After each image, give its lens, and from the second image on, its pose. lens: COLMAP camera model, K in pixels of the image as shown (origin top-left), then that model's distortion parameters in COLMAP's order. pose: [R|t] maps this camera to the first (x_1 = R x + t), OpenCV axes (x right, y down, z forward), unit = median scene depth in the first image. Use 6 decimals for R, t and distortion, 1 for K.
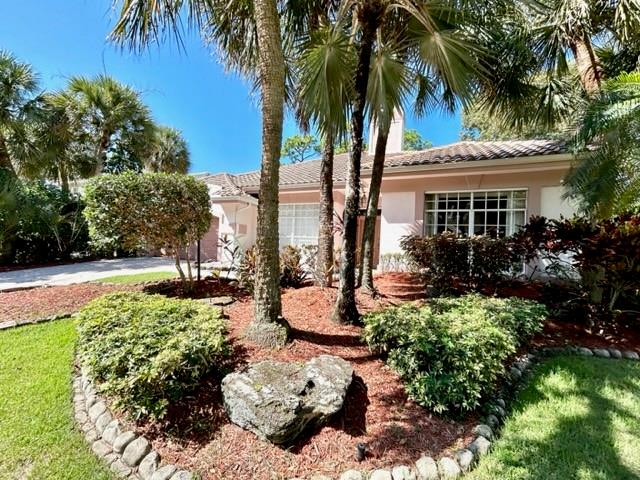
lens RADIAL K [[260.2, 0, 314.9], [0, 260.2, 242.4], [0, 0, 1]] dist [0.002068, -0.000455]
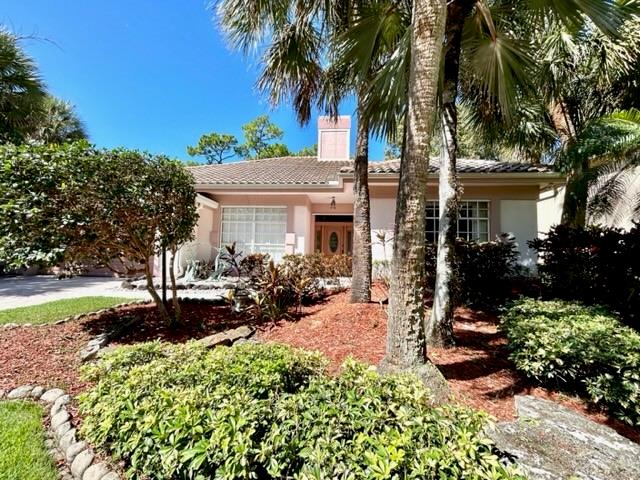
lens RADIAL K [[260.2, 0, 320.6], [0, 260.2, 244.1], [0, 0, 1]] dist [0.002068, -0.000455]
pose [[0.942585, -0.010001, 0.333817, -0.298067], [0.015645, 0.999776, -0.014221, -0.009099], [-0.333600, 0.018627, 0.942531, 0.176703]]
